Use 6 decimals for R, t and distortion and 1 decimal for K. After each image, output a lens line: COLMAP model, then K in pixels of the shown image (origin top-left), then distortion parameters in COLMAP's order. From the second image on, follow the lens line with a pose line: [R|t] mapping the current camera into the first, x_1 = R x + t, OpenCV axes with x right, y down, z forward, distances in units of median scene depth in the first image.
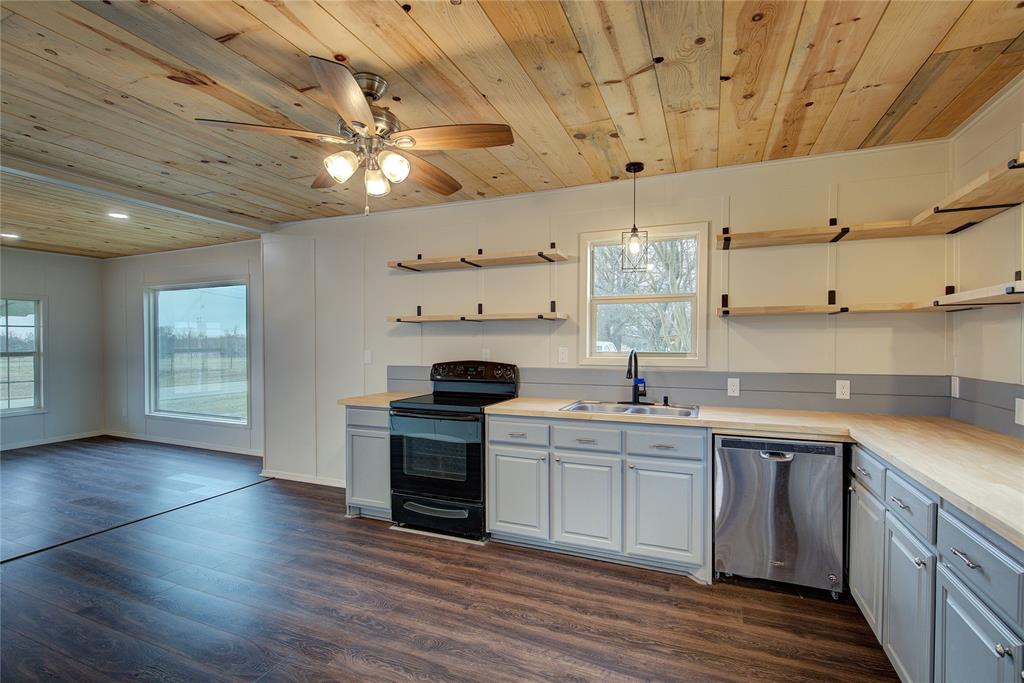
lens RADIAL K [[465.7, 0, 515.3], [0, 465.7, 343.7], [0, 0, 1]] dist [0.001216, -0.000017]
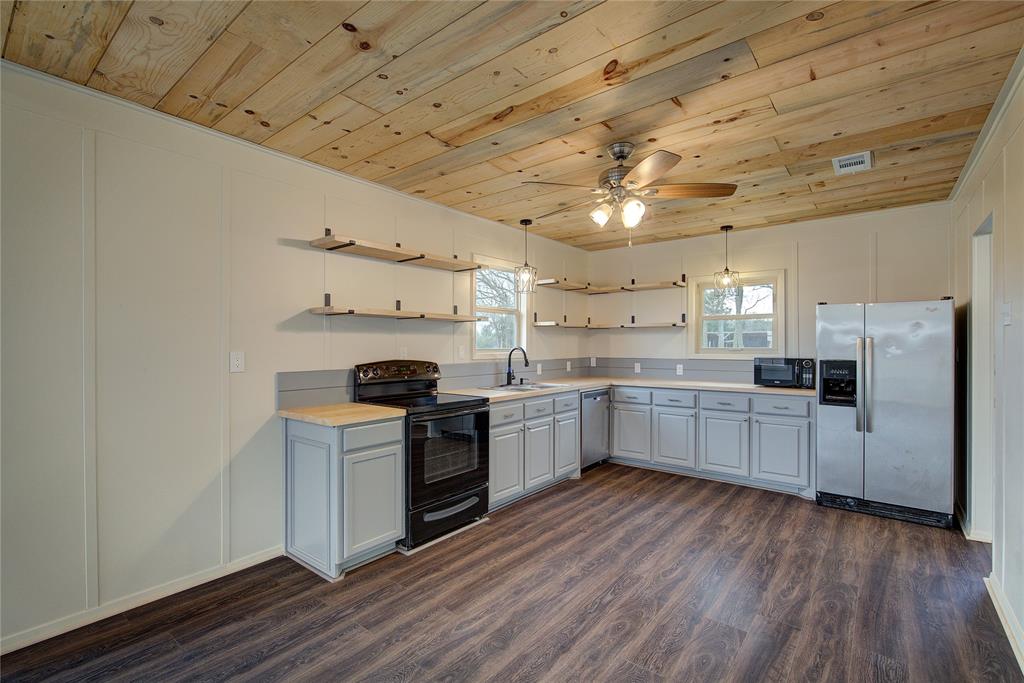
lens RADIAL K [[465.7, 0, 515.3], [0, 465.7, 343.7], [0, 0, 1]] dist [0.001216, -0.000017]
pose [[0.272691, 0.002774, 0.962098, -1.246203], [0.000924, 0.999995, -0.003145, 0.008628], [-0.962101, 0.001747, 0.272687, 0.681085]]
